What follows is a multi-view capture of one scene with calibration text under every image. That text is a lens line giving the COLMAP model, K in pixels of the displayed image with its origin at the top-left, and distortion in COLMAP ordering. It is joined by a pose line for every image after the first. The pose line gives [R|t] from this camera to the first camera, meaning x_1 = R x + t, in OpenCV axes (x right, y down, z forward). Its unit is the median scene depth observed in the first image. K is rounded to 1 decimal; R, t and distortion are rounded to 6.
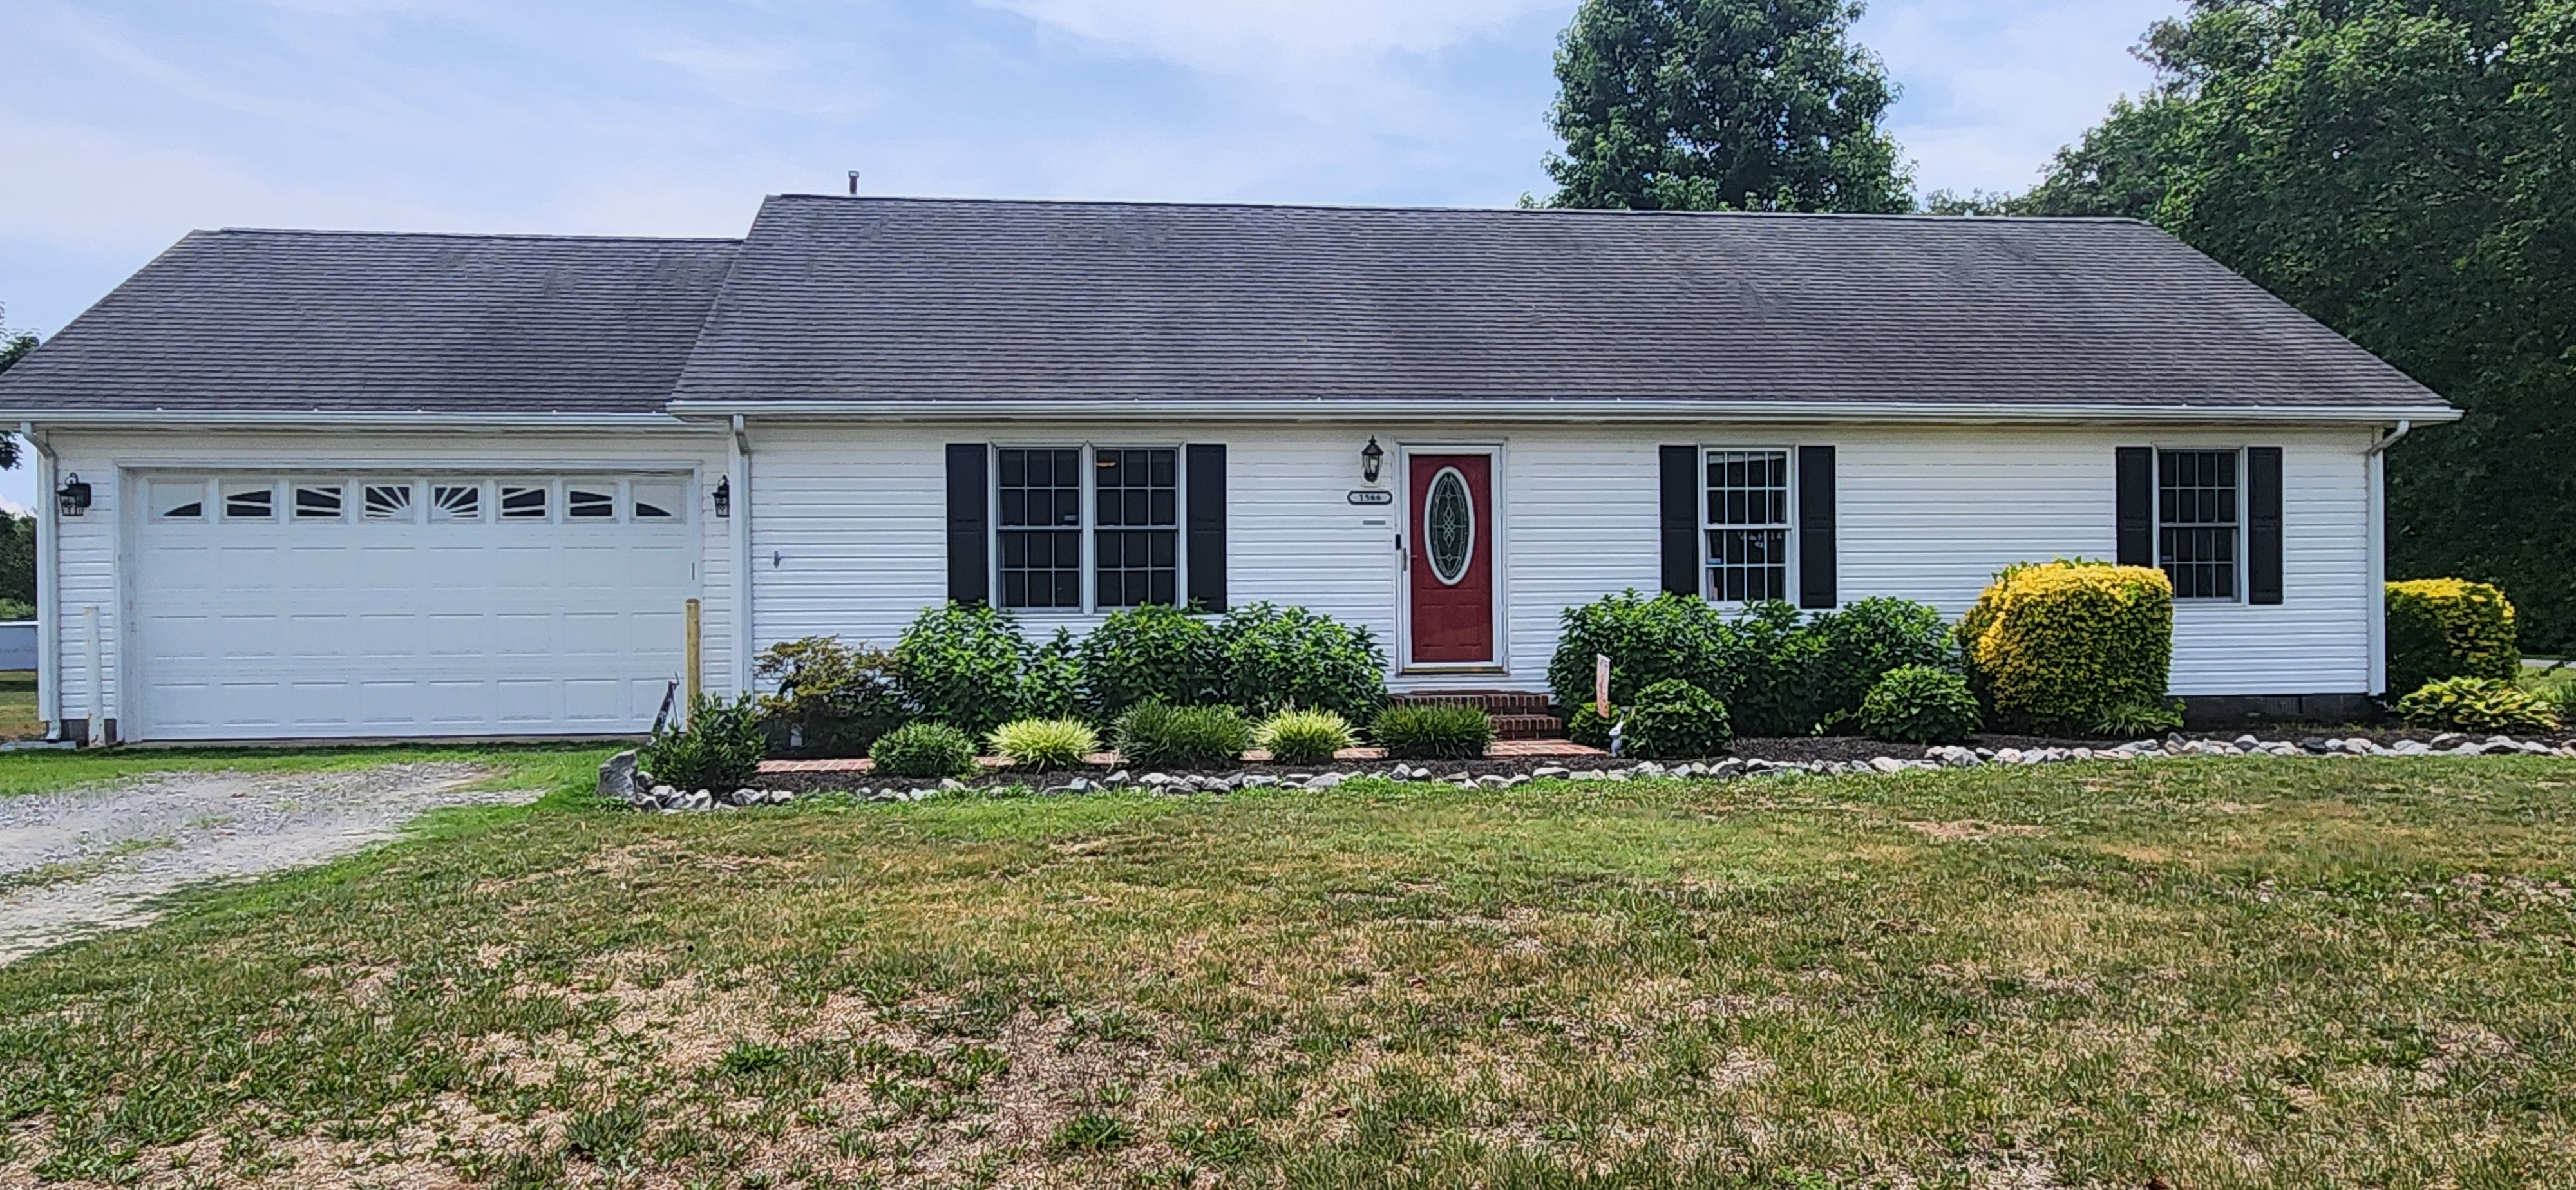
lens RADIAL K [[1464.7, 0, 1288.0], [0, 1464.7, 595.0], [0, 0, 1]] dist [-0.000829, 0.000211]
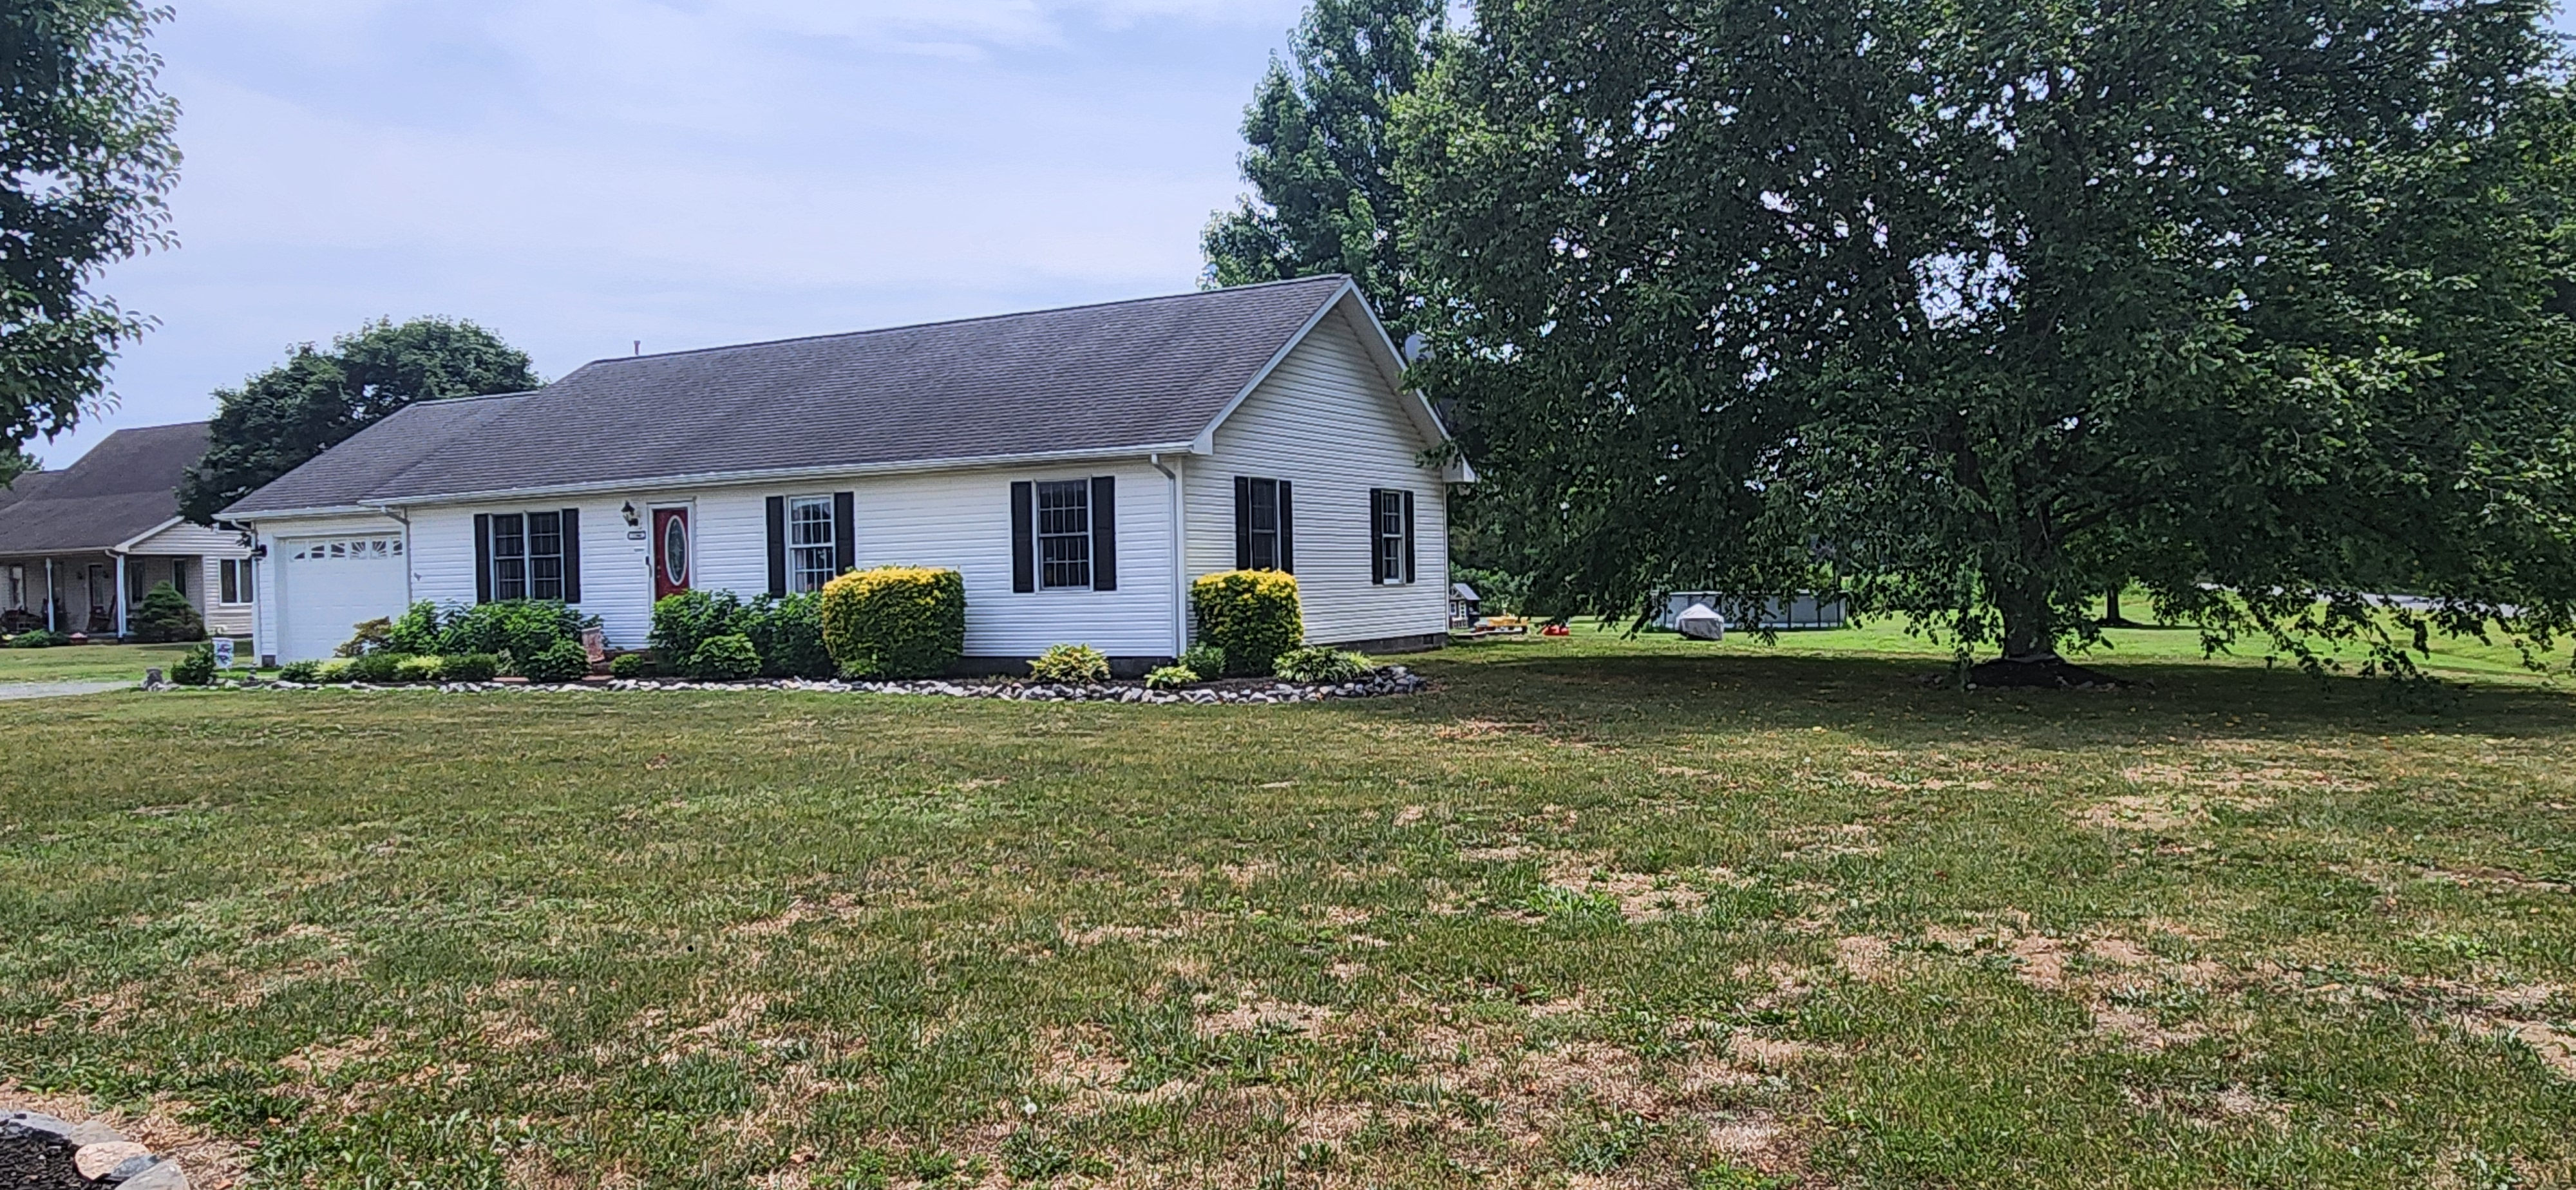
lens RADIAL K [[1108.8, 0, 1293.6], [0, 1108.8, 567.9], [0, 0, 1]] dist [0.002502, 0.000330]
pose [[0.911229, -0.017365, -0.411533, 1.295487], [0.018555, 0.999827, -0.001104, -0.012055], [0.411481, -0.006629, 0.911394, 0.125340]]
